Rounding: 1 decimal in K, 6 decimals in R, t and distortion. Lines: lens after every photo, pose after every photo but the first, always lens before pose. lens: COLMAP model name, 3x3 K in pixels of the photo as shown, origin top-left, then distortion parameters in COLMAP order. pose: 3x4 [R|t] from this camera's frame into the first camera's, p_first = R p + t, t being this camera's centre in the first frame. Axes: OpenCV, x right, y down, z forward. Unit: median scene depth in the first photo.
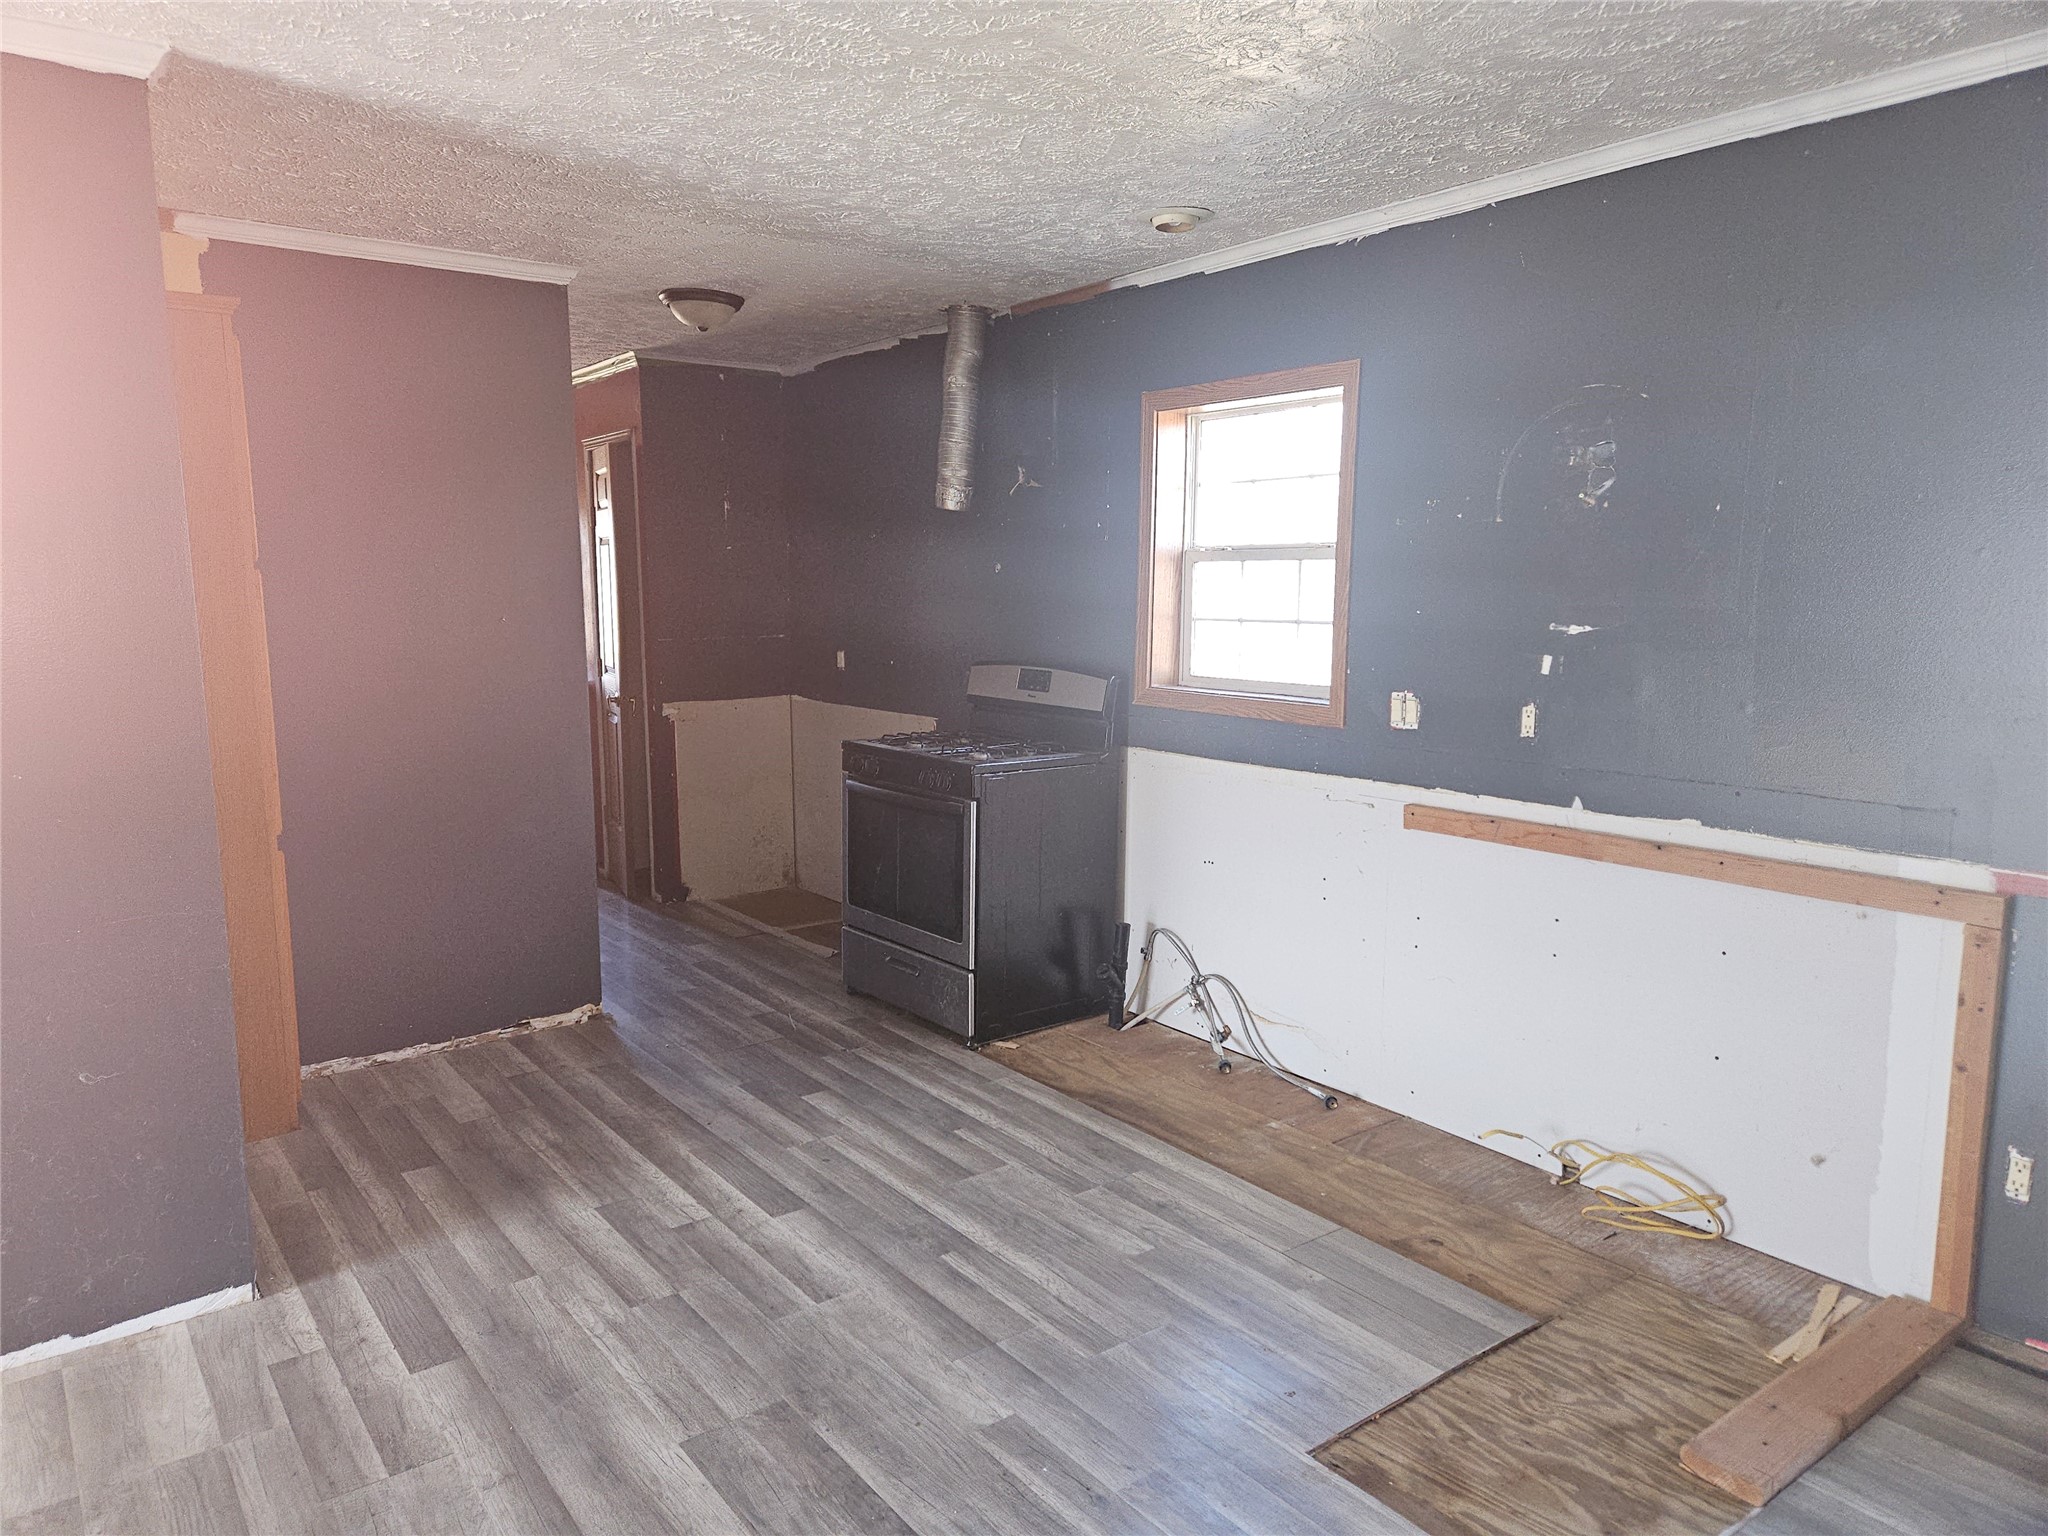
lens RADIAL K [[1348.6, 0, 1012.1], [0, 1348.6, 766.0], [0, 0, 1]] dist [0.094982, -0.081926]
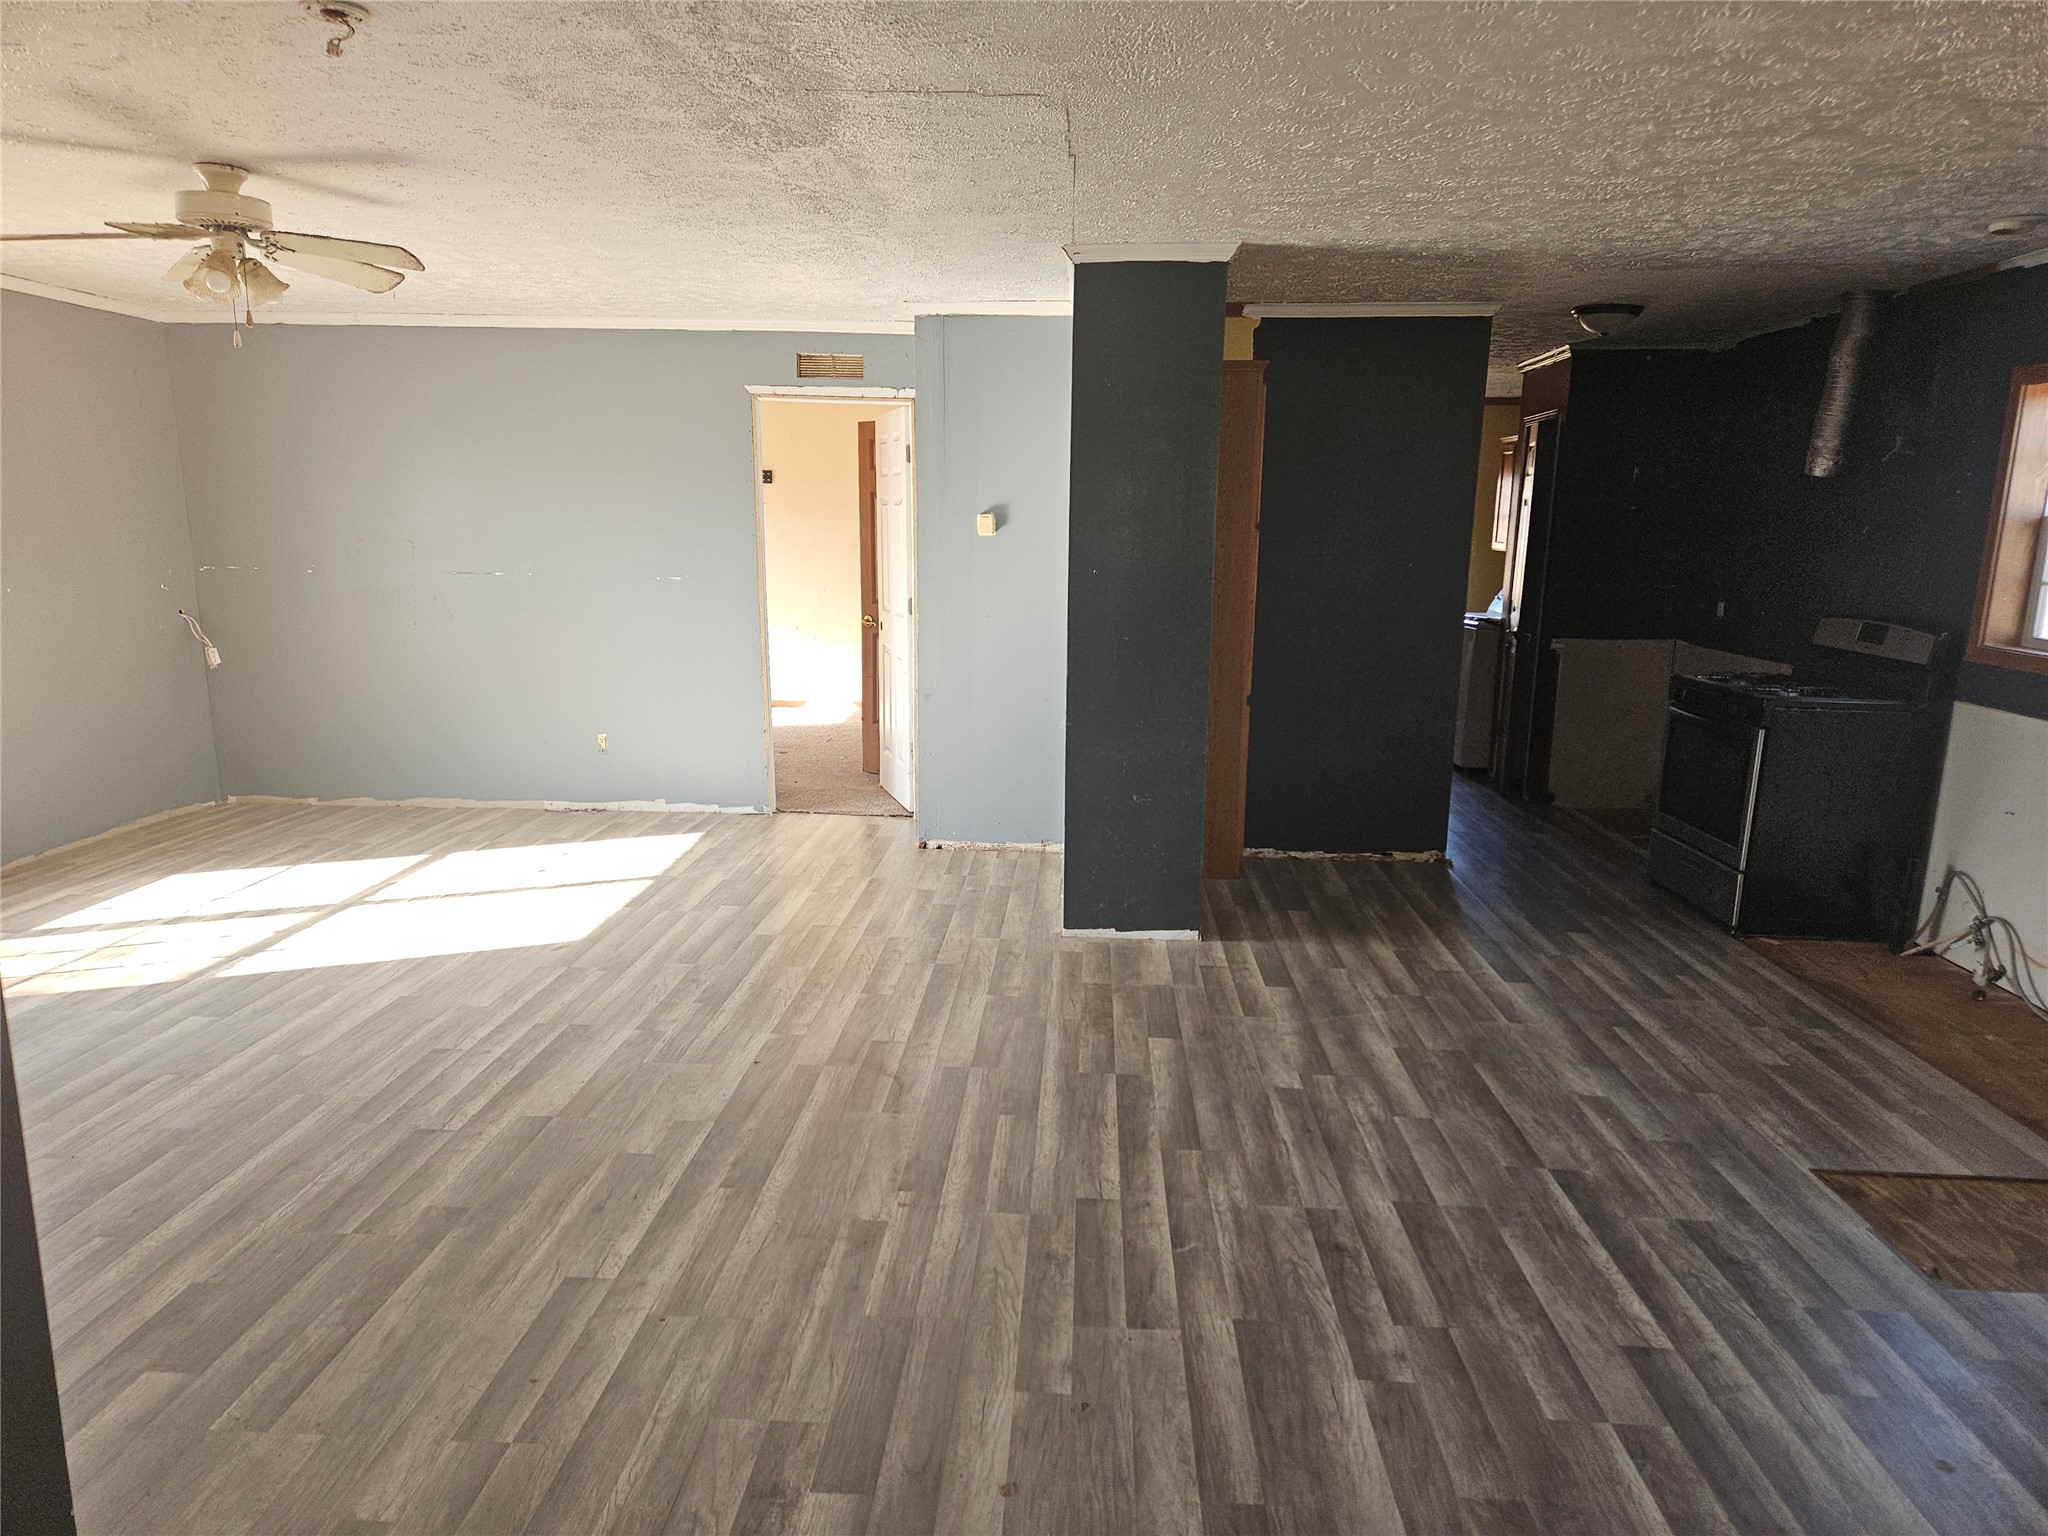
lens RADIAL K [[1348.6, 0, 1012.1], [0, 1348.6, 766.0], [0, 0, 1]] dist [0.094982, -0.081926]
pose [[0.759400, 0.130945, -0.637310, 0.285460], [-0.106866, 0.991338, 0.076347, 0.042072], [0.641787, 0.010128, 0.766816, -0.402602]]
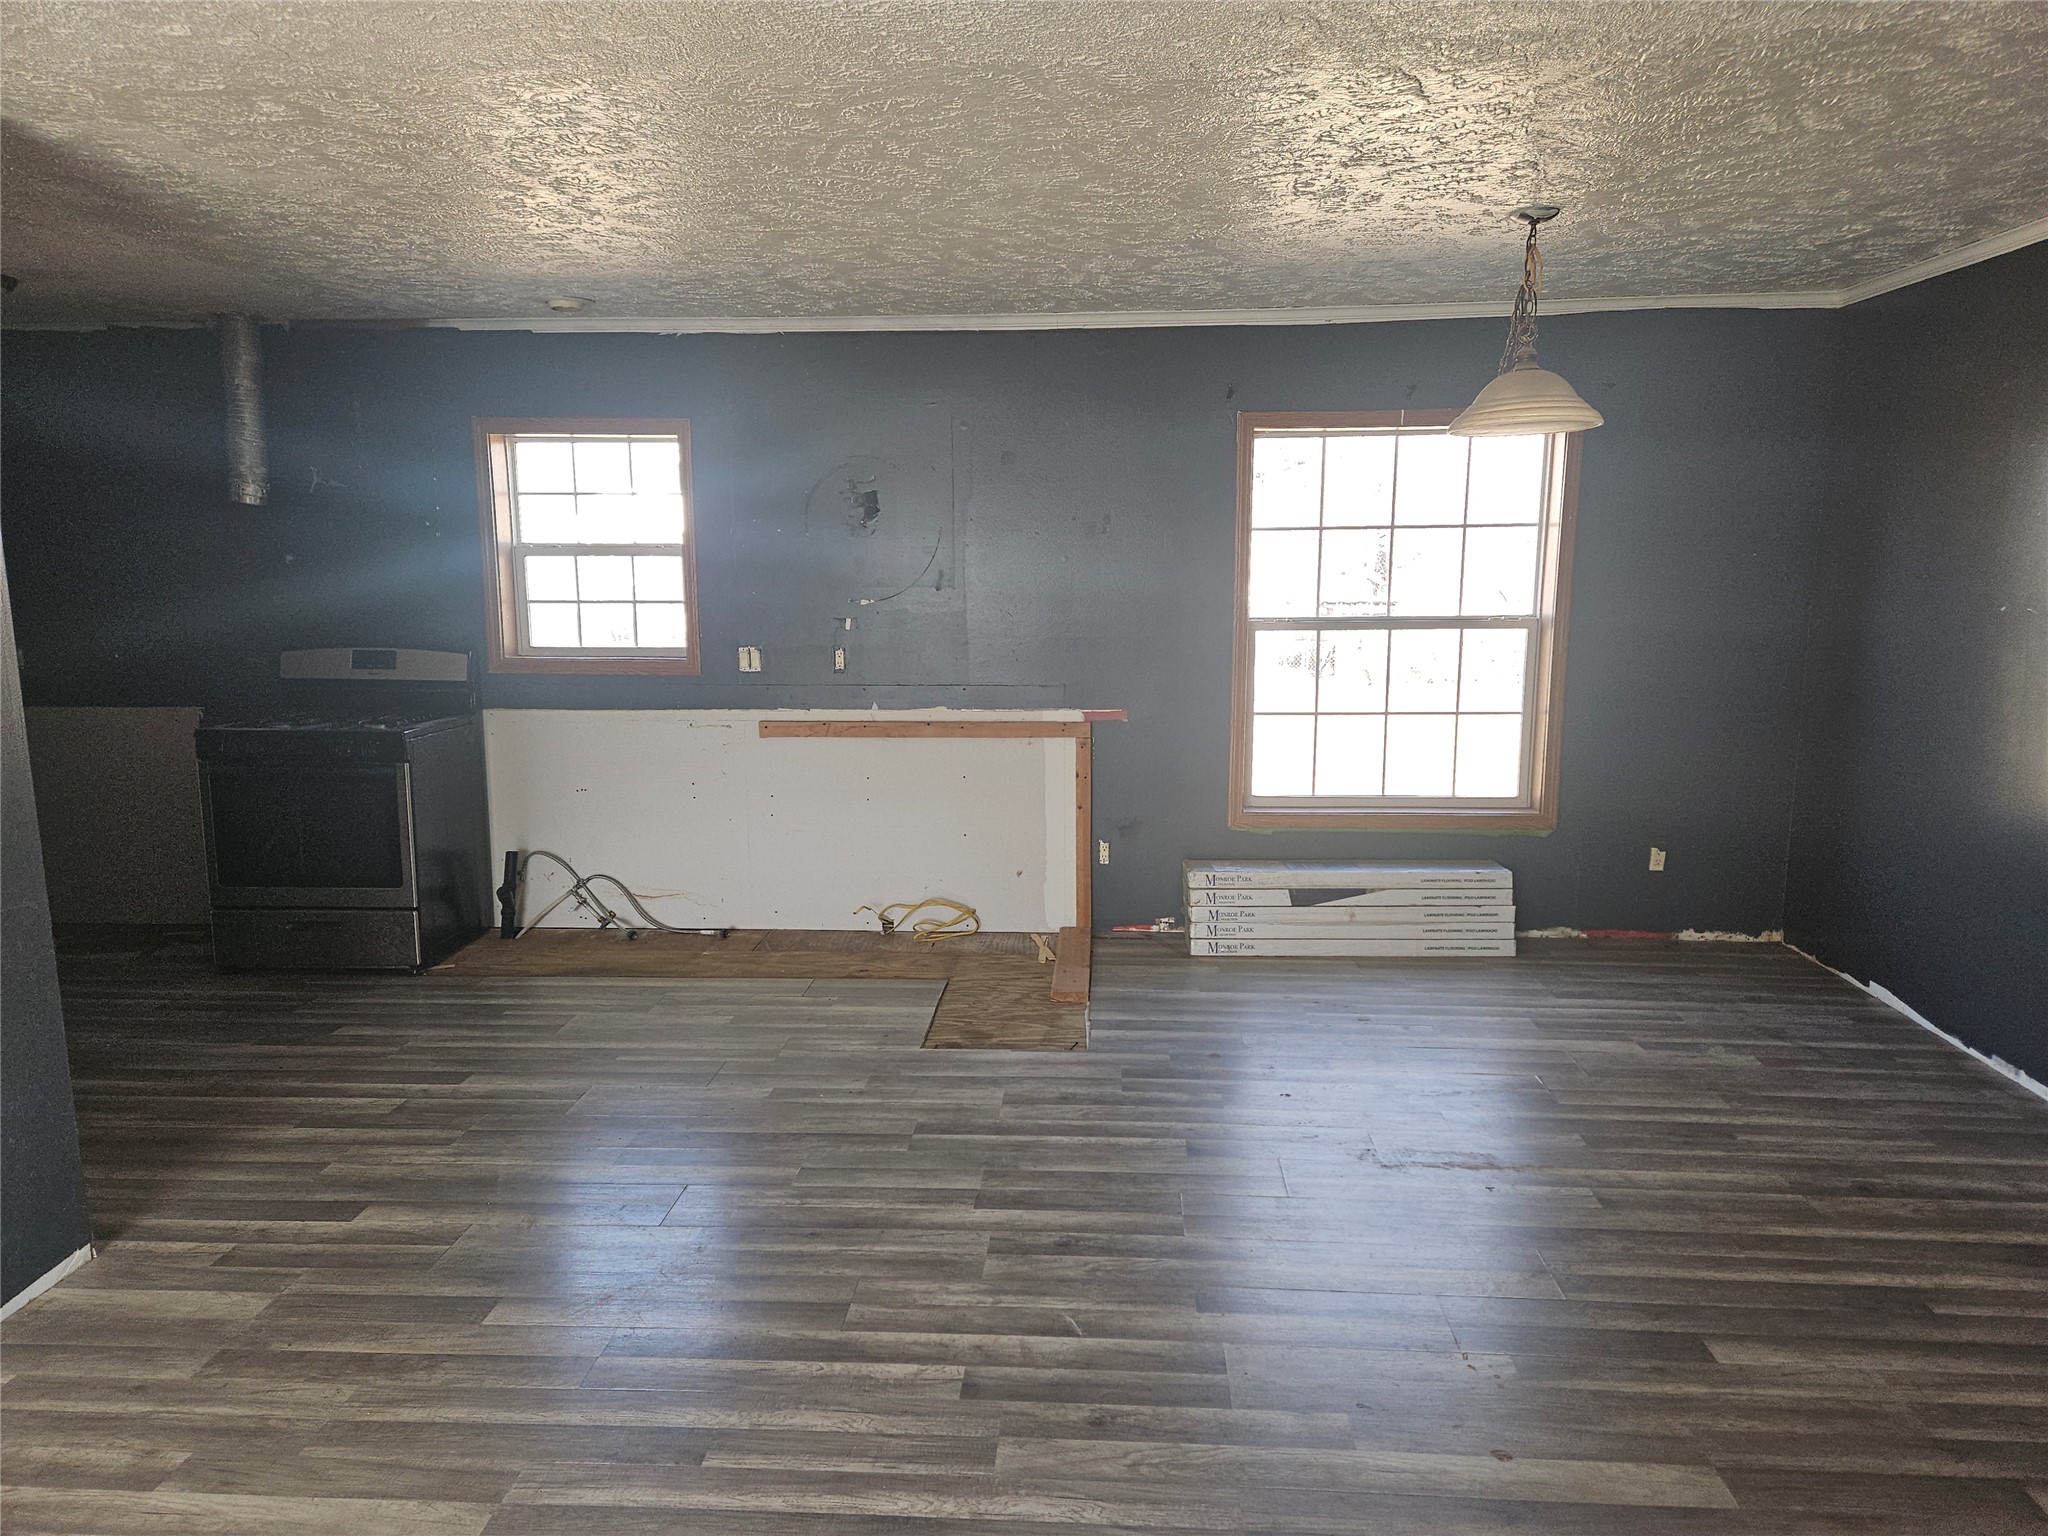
lens RADIAL K [[1356.4, 0, 1017.4], [0, 1356.4, 808.3], [0, 0, 1]] dist [0.062667, -0.084739]
pose [[0.651908, -0.141502, 0.744979, -0.657528], [0.107686, 0.989754, 0.093762, 0.012881], [-0.750613, 0.019099, 0.660466, -0.203615]]
